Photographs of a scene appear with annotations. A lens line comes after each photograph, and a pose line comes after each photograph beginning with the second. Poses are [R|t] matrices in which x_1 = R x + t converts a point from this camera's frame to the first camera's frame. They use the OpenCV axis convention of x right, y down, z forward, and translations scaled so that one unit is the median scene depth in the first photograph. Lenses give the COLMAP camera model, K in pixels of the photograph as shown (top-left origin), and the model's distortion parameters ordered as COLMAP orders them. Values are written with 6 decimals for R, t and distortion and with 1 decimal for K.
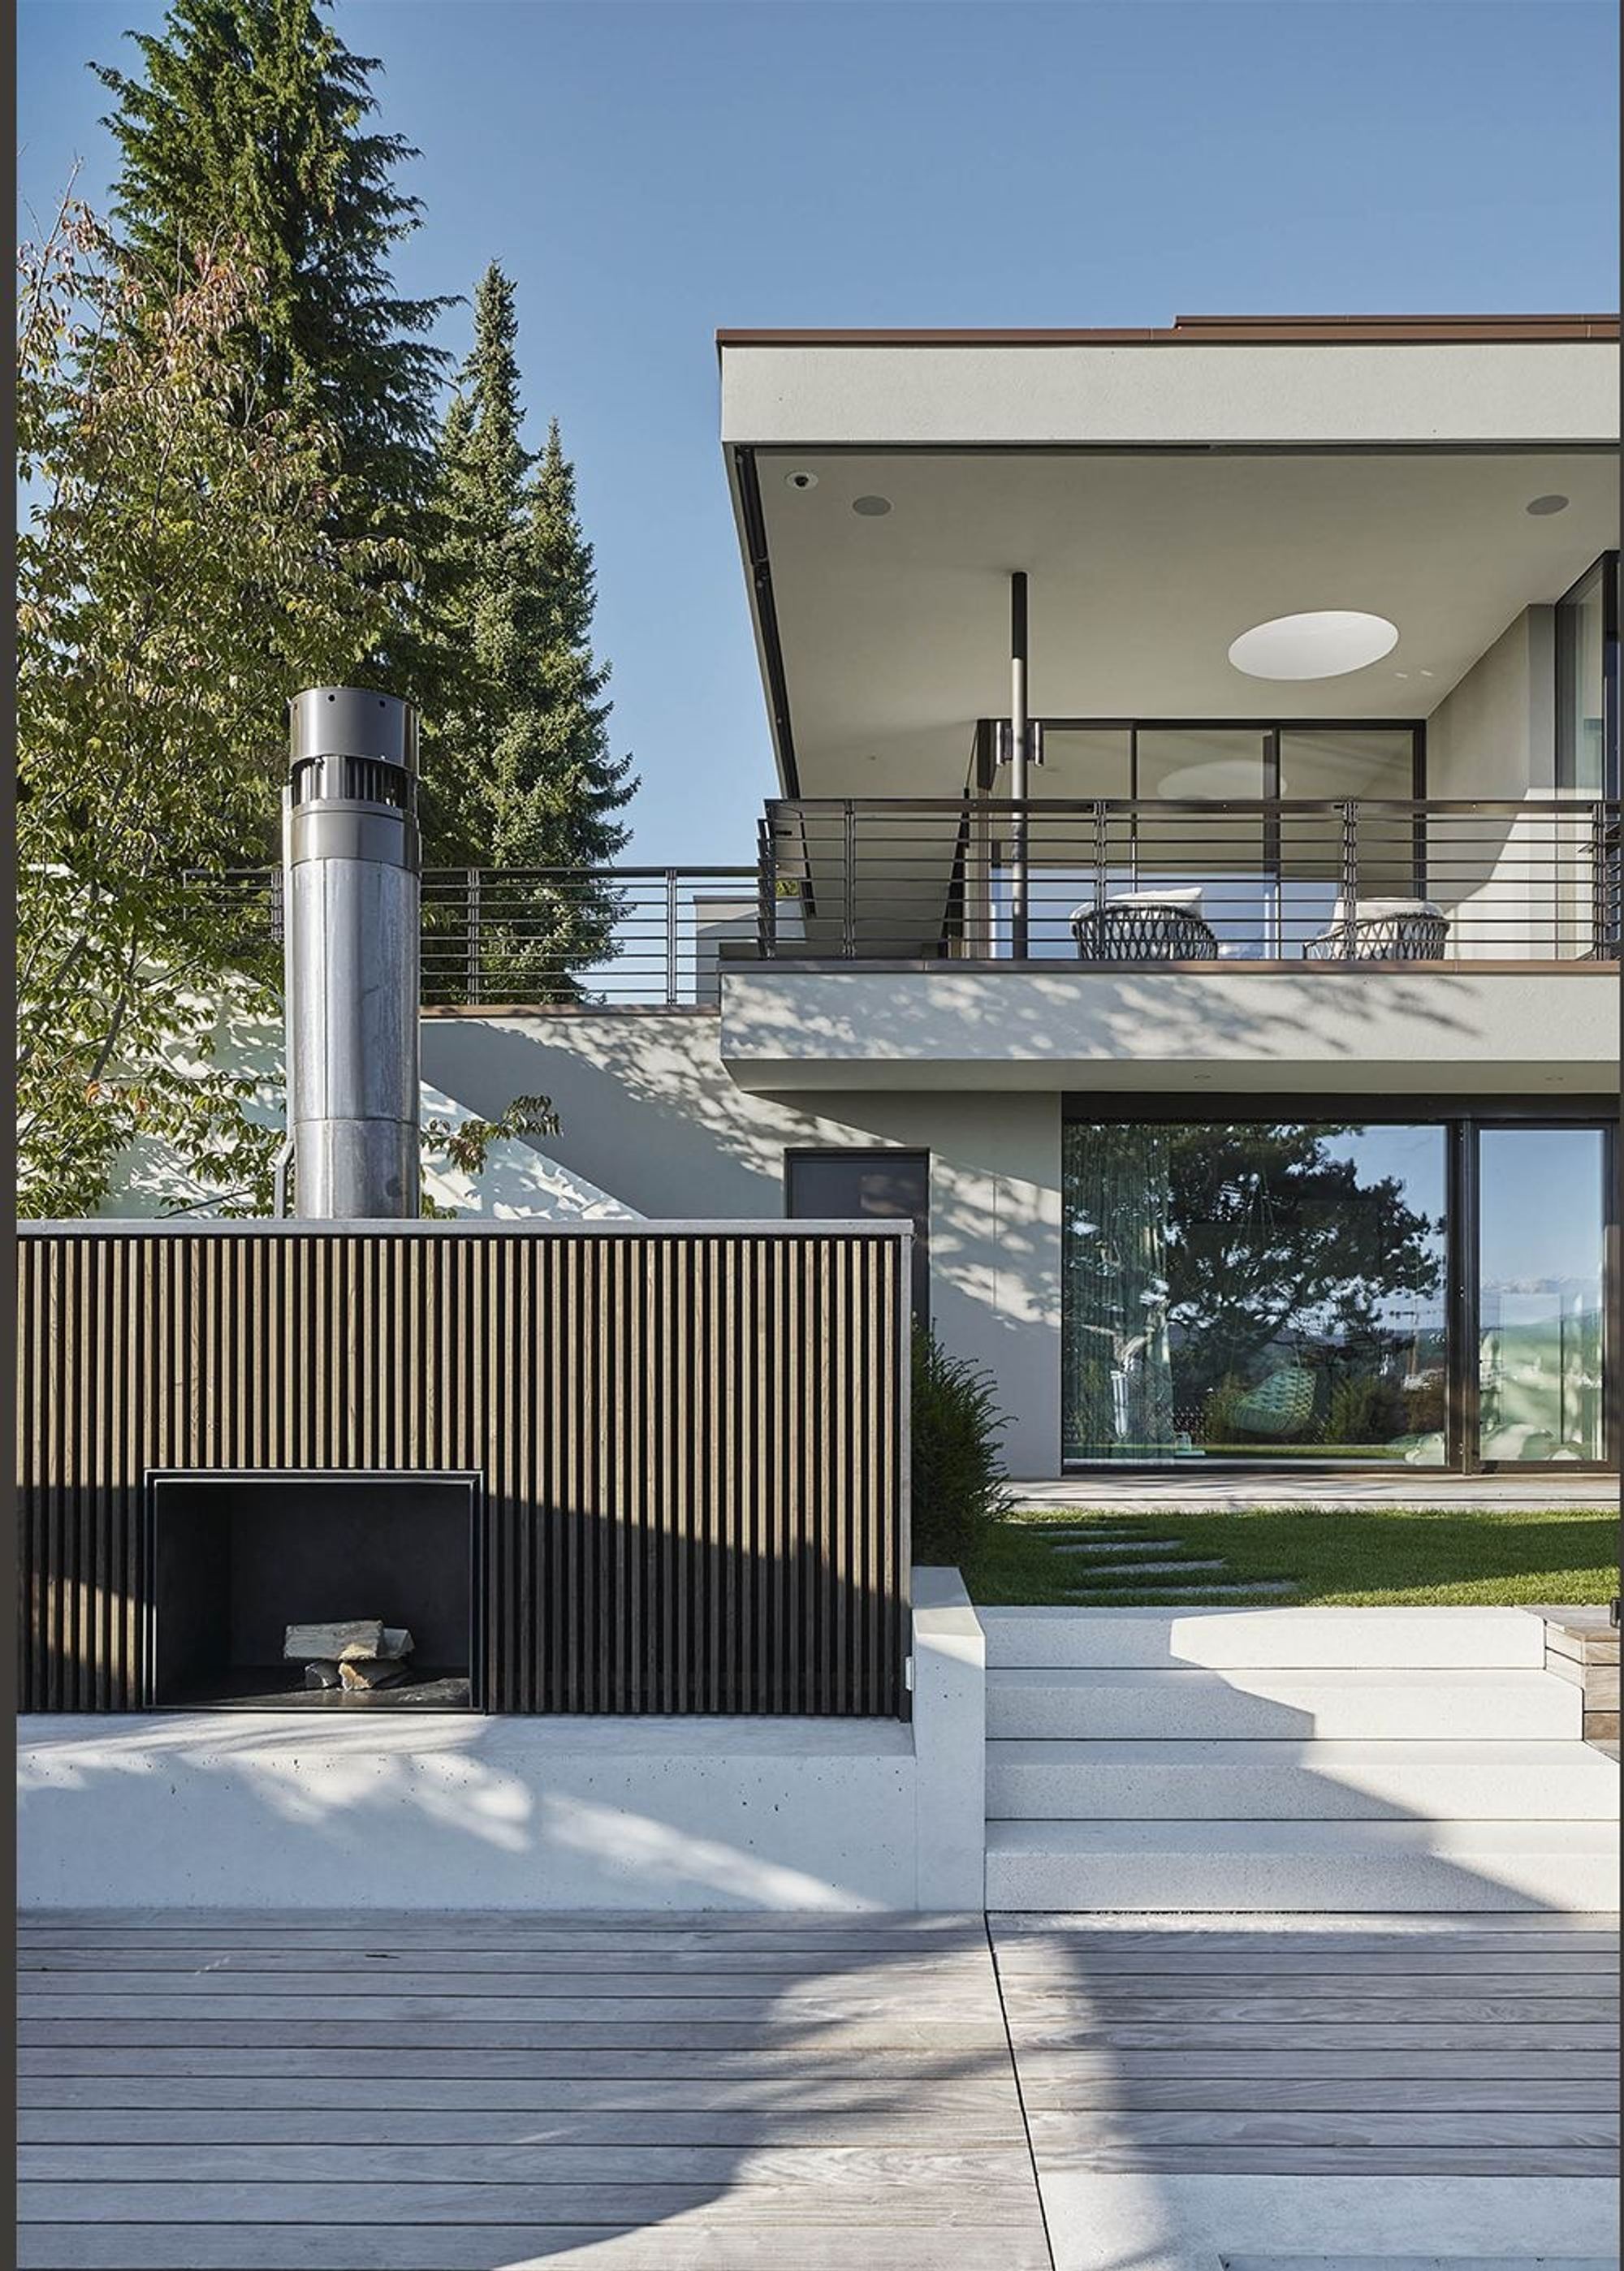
lens RADIAL K [[1709.2, 0, 917.7], [0, 1709.2, 1299.2], [0, 0, 1]] dist [0.001509, 0.029769]
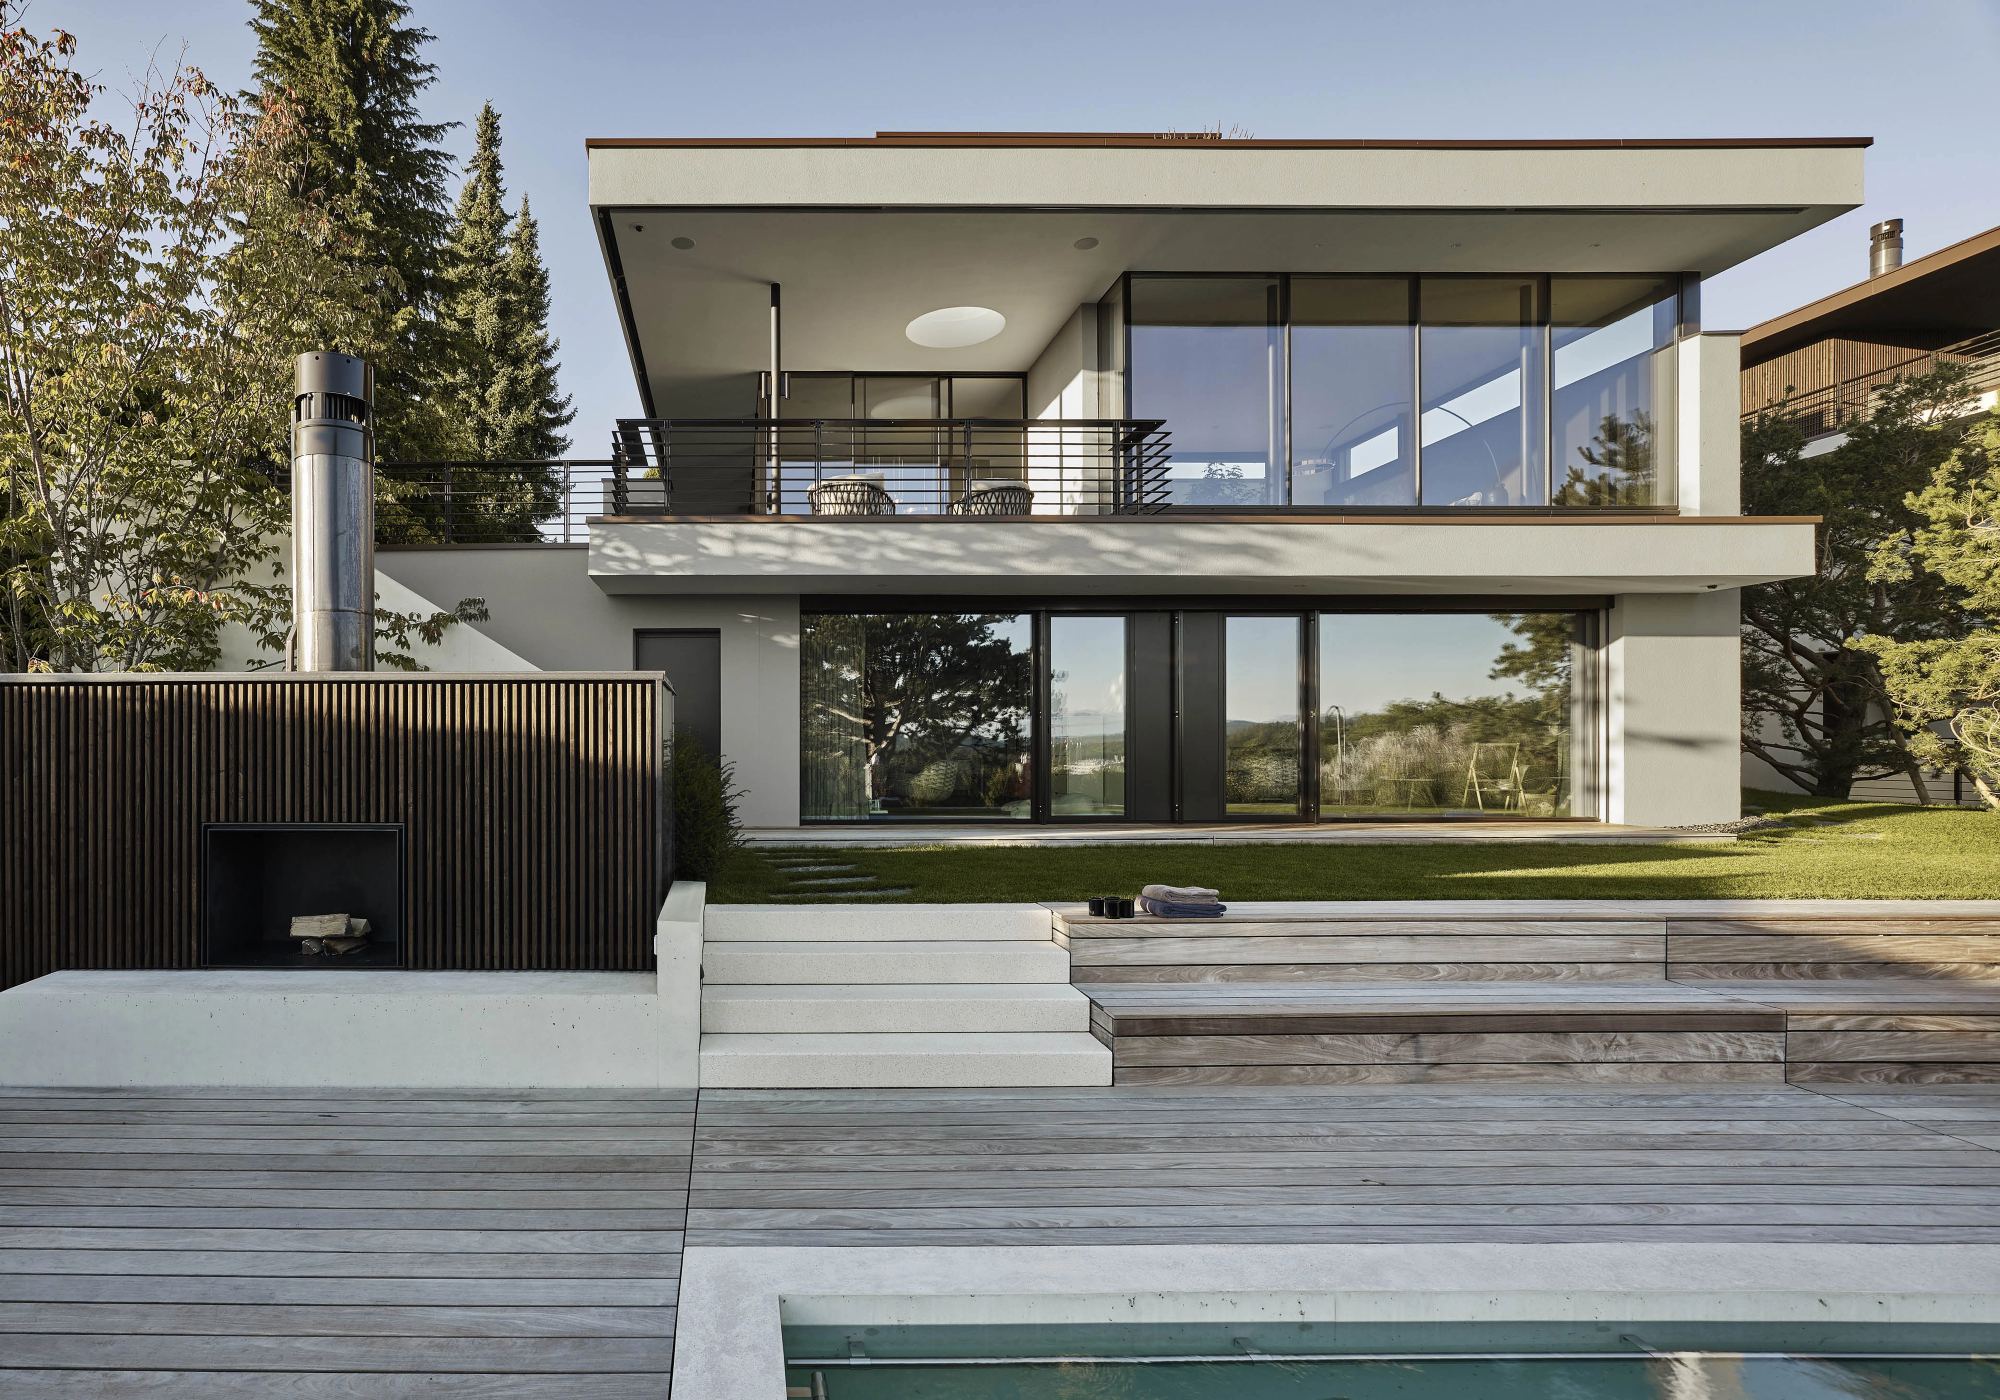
lens RADIAL K [[1026.2, 0, 772.2], [0, 1026.2, 718.9], [0, 0, 1]] dist [-0.003709, 0.008806]
pose [[0.999997, -0.002267, -0.001051, 0.074756], [0.002265, 0.999995, -0.002087, 0.001713], [0.001056, 0.002085, 0.999997, 0.004430]]
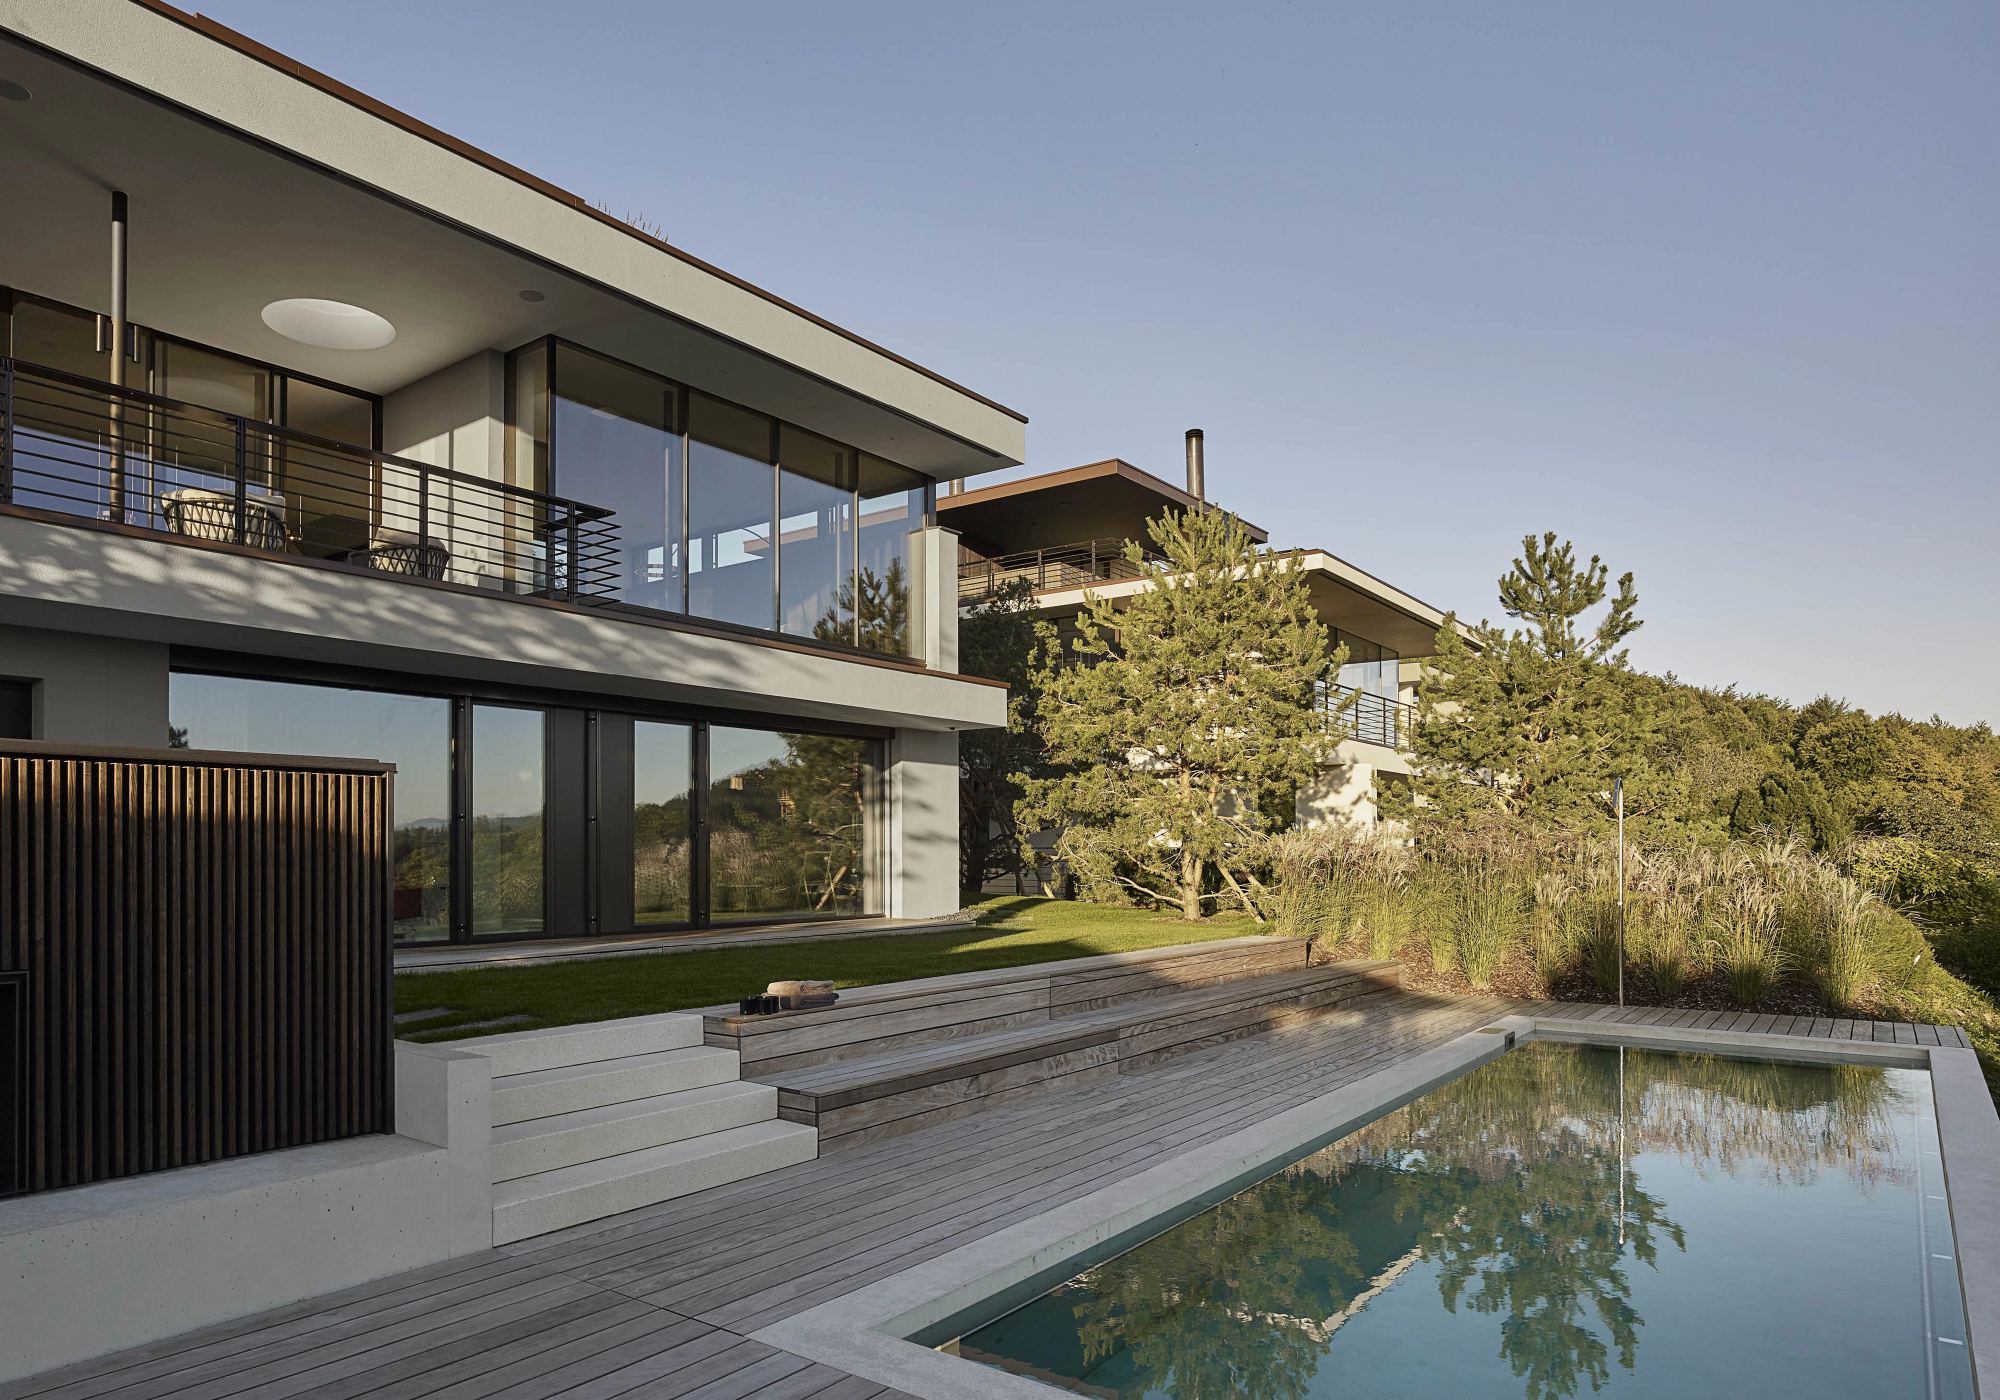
lens RADIAL K [[1343.9, 0, 914.6], [0, 1343.9, 809.5], [0, 0, 1]] dist [-0.003844, 0.006403]
pose [[0.612729, 0.022701, 0.789967, -0.426448], [-0.015525, 0.999740, -0.016688, 0.002283], [-0.790141, -0.002039, 0.612922, 0.020852]]
